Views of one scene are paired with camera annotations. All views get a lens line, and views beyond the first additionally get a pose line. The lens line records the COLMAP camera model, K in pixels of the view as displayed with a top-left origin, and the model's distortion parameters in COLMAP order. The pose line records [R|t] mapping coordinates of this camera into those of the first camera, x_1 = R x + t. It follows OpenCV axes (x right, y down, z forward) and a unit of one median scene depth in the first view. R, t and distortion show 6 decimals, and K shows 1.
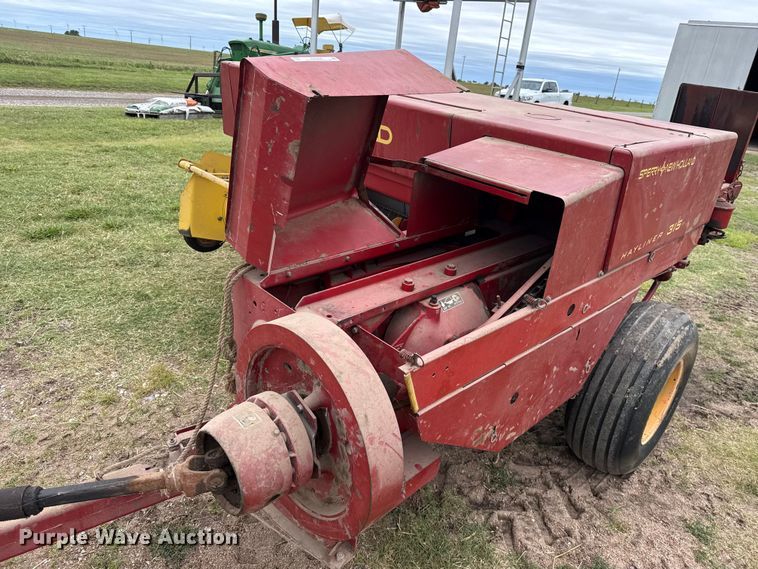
lens RADIAL K [[542.5, 0, 367.7], [0, 542.5, 273.7], [0, 0, 1]] dist [0.054499, -0.069850]
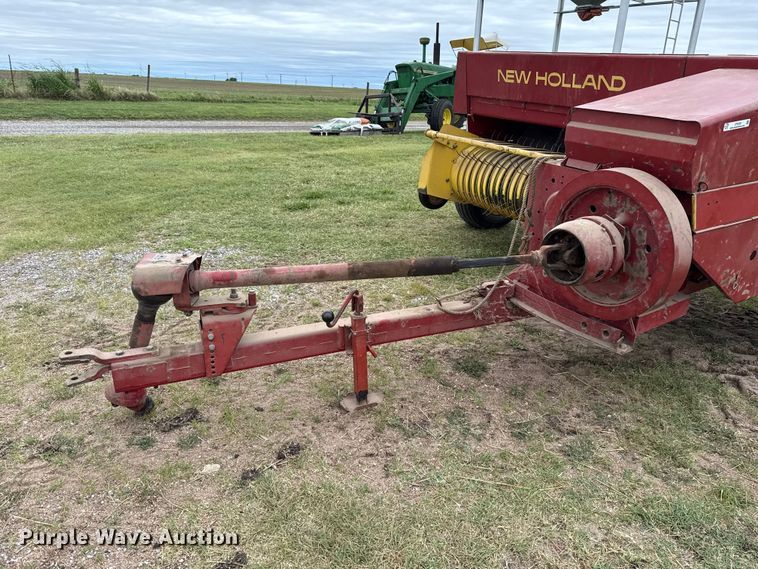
lens RADIAL K [[533.3, 0, 379.0], [0, 533.3, 284.5], [0, 0, 1]] dist [0.067369, -0.071019]
pose [[0.976044, 0.013092, -0.217180, -0.051121], [-0.018751, 0.999536, -0.024018, 0.055095], [0.216765, 0.027515, 0.975836, -0.072146]]
